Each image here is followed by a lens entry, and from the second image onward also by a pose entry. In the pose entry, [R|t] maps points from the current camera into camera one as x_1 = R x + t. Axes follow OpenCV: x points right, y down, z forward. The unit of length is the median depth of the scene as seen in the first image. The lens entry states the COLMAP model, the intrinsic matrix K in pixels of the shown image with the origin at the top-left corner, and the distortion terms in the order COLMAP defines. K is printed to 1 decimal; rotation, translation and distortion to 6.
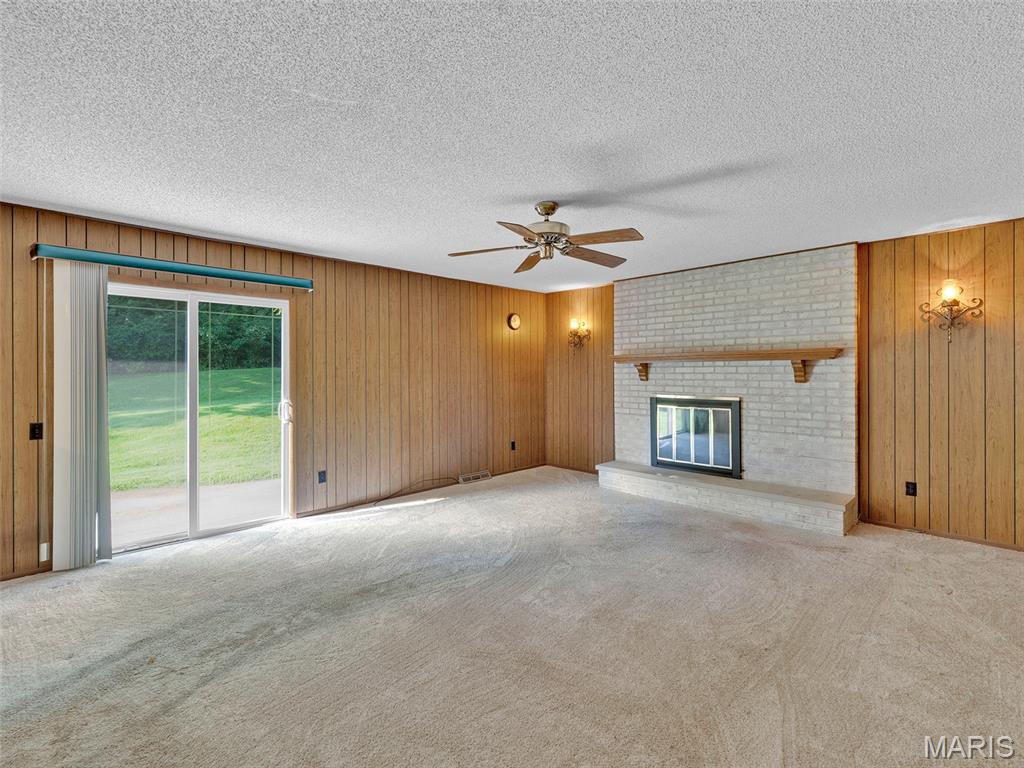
lens RADIAL K [[477.2, 0, 509.0], [0, 477.2, 374.0], [0, 0, 1]] dist [-0.000273, -0.000338]
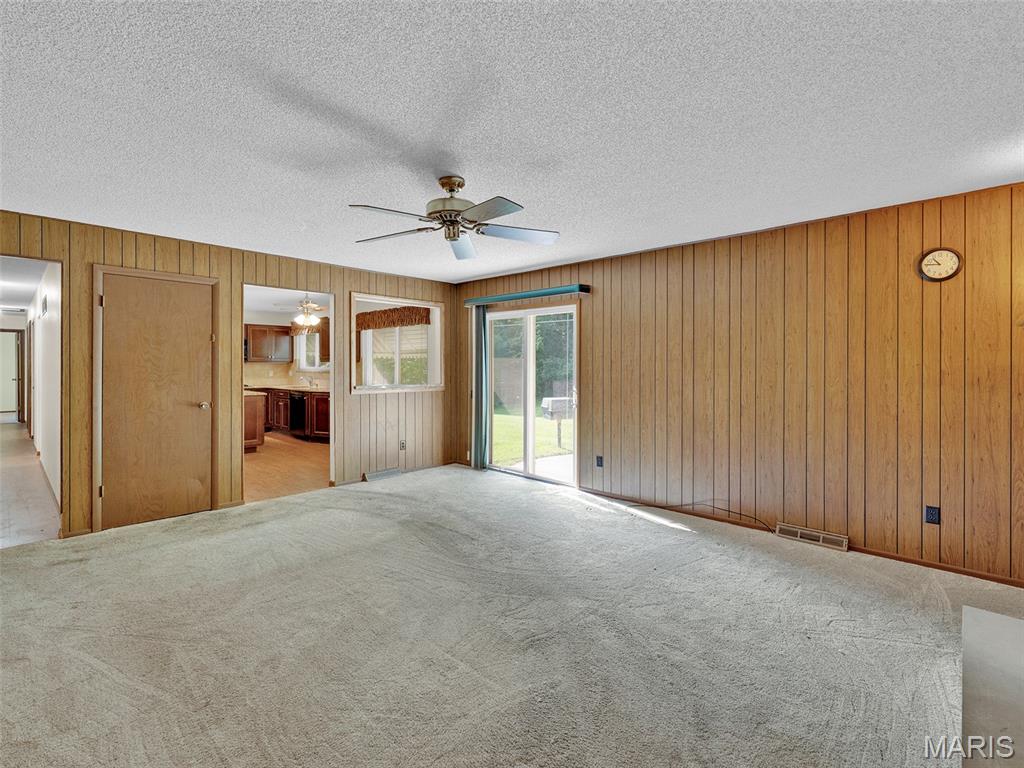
lens RADIAL K [[483.2, 0, 509.3], [0, 483.2, 361.7], [0, 0, 1]] dist [0.003004, 0.000153]
pose [[0.035445, -0.003685, -0.999365, 0.660105], [-0.011106, 0.999930, -0.004081, -0.004171], [0.999310, 0.011244, 0.035401, 0.708569]]
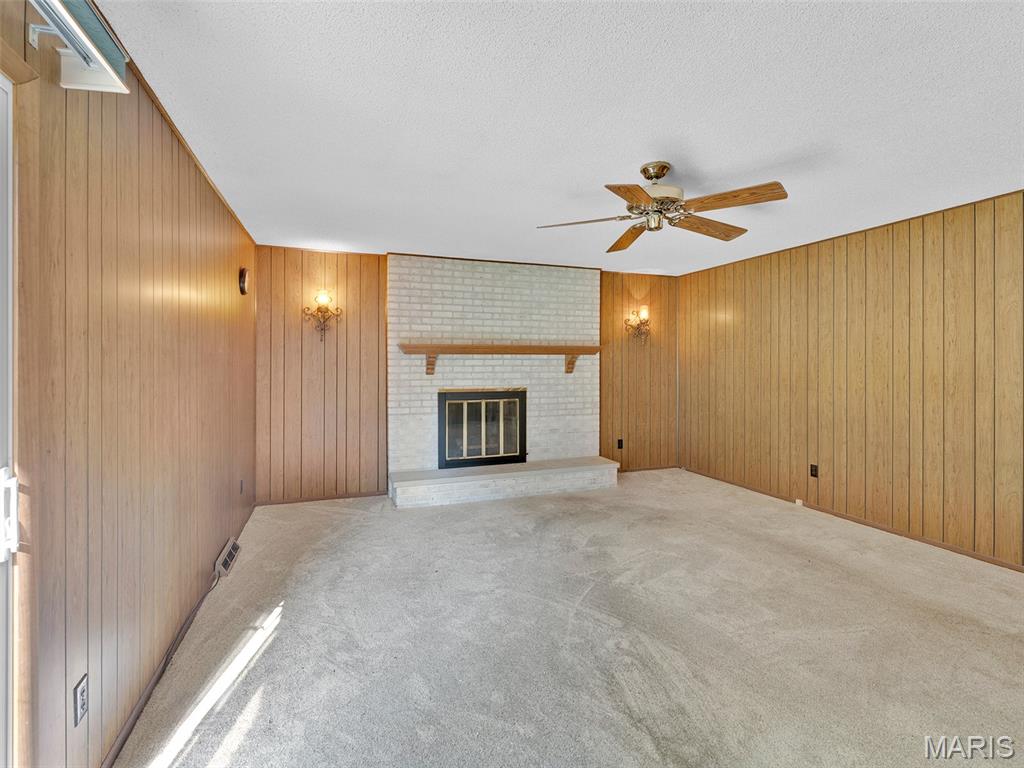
lens RADIAL K [[474.1, 0, 508.4], [0, 474.1, 365.4], [0, 0, 1]] dist [-0.000226, -0.000143]
pose [[0.415402, 0.000589, 0.909638, -0.525073], [0.003268, 0.999992, -0.002140, 0.000021], [-0.909632, 0.003862, 0.415397, 0.584151]]
